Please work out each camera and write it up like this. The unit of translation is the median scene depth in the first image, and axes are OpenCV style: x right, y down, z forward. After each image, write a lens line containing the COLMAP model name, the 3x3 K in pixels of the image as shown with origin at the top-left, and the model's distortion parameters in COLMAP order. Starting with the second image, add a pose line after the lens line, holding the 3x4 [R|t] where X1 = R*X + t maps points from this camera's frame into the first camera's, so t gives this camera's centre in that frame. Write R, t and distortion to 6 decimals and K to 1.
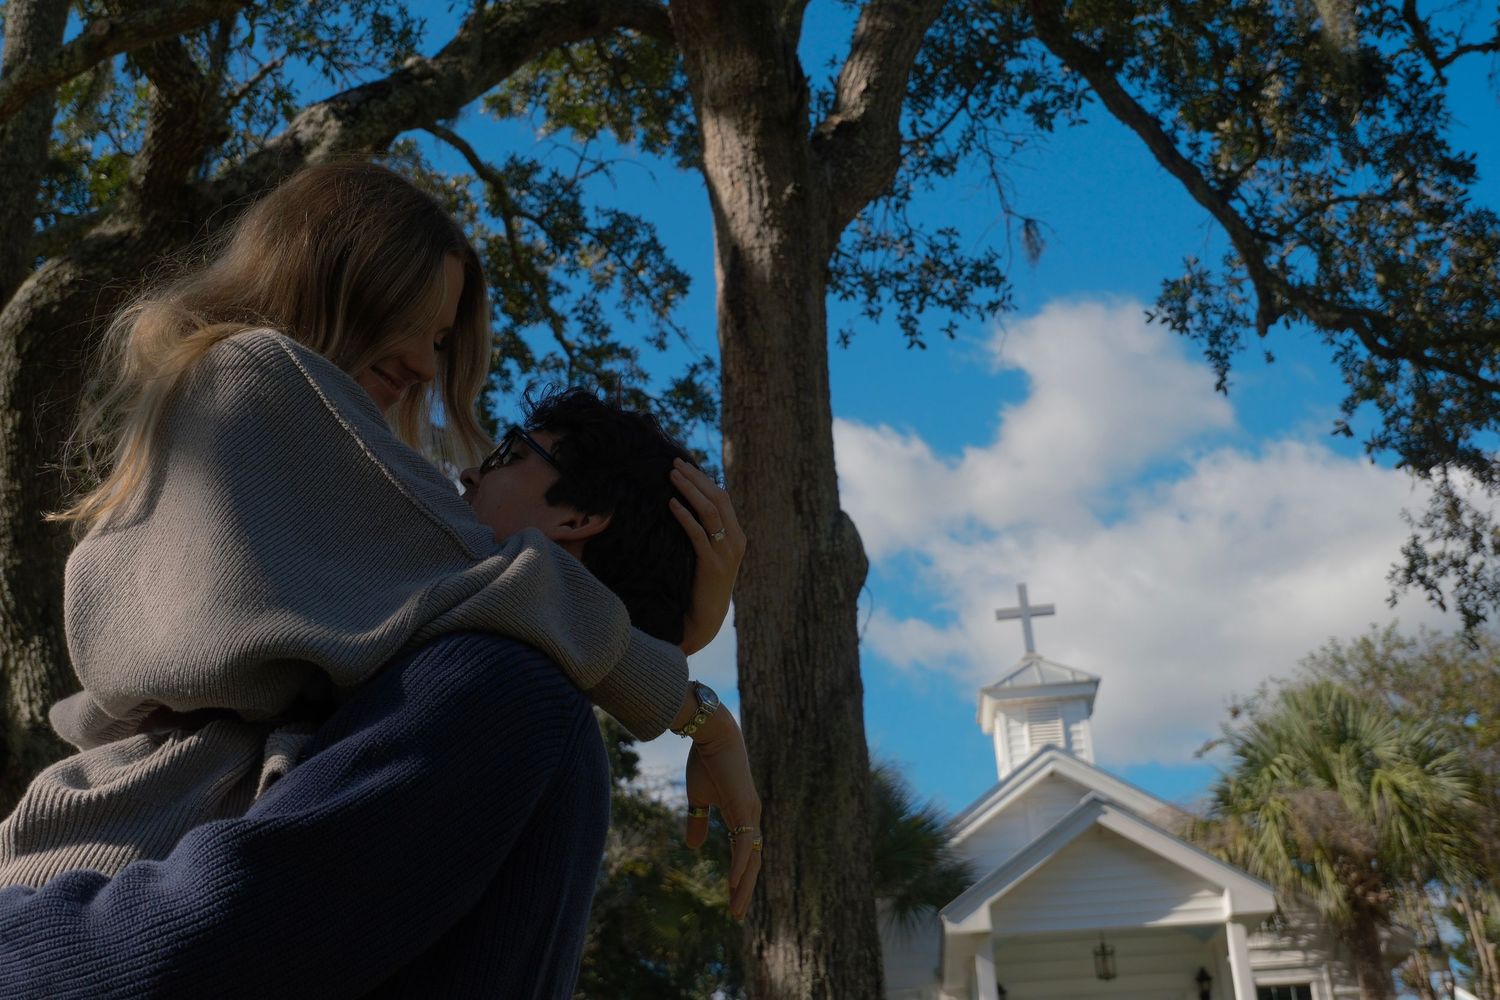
lens RADIAL K [[1800.9, 0, 750.0], [0, 1800.9, 500.0], [0, 0, 1]] dist [0.002327, -0.012479]
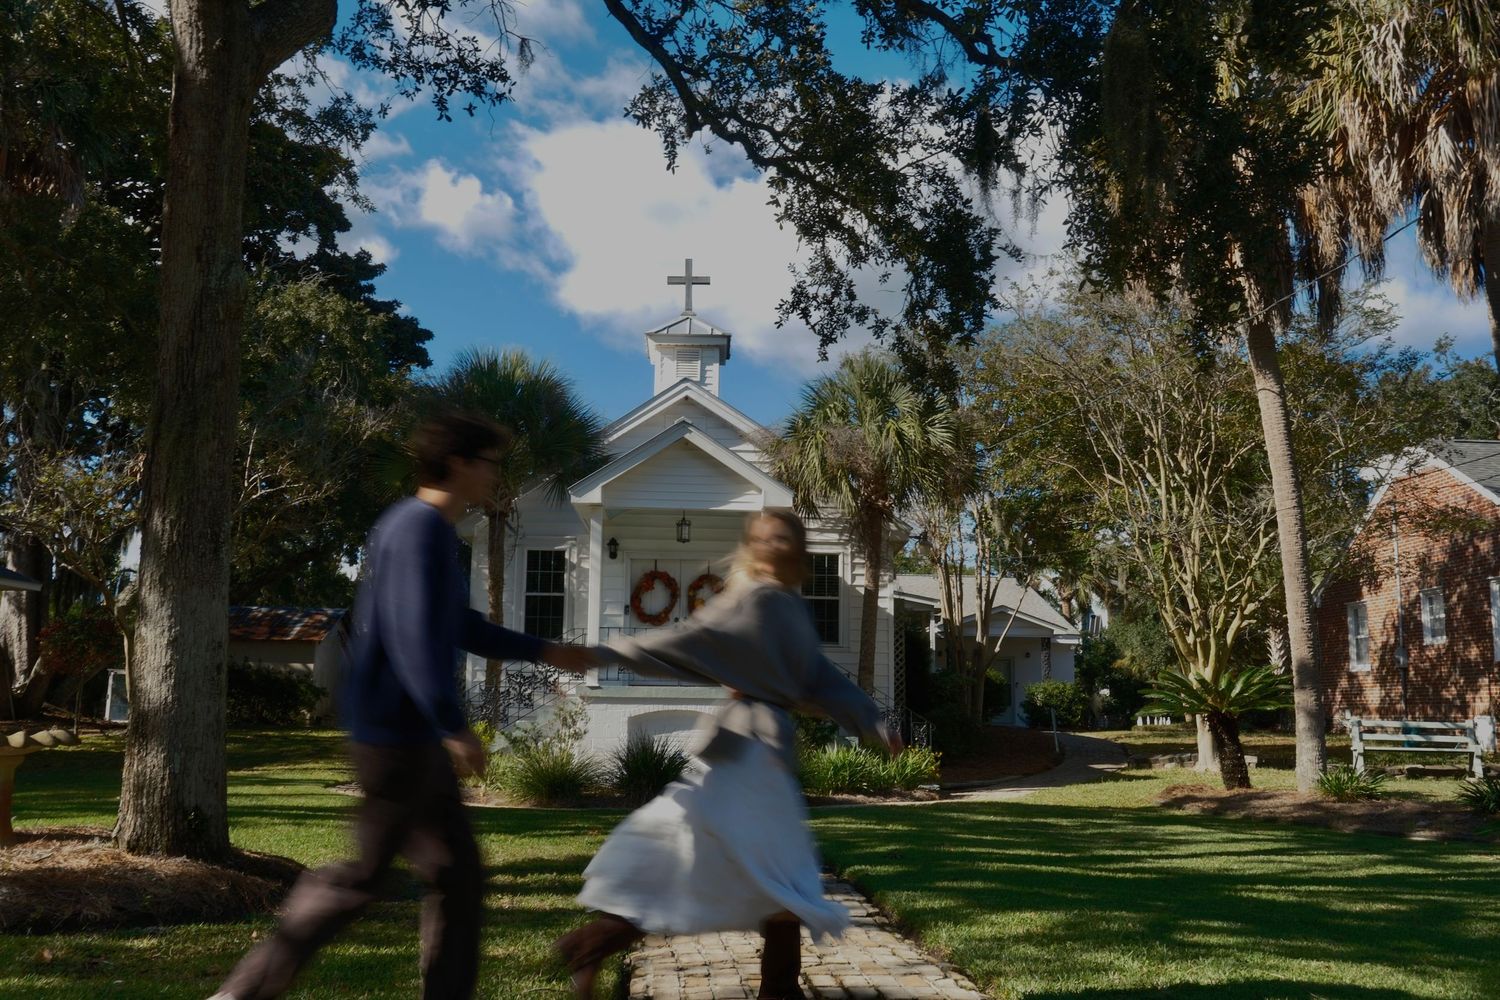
lens RADIAL K [[1381.6, 0, 750.0], [0, 1381.6, 500.0], [0, 0, 1]] dist [0.003705, 0.012017]
pose [[0.989354, 0.085289, 0.117919, 0.207864], [-0.111401, 0.965213, 0.236545, -0.072057], [-0.093642, -0.247163, 0.964438, -0.153992]]
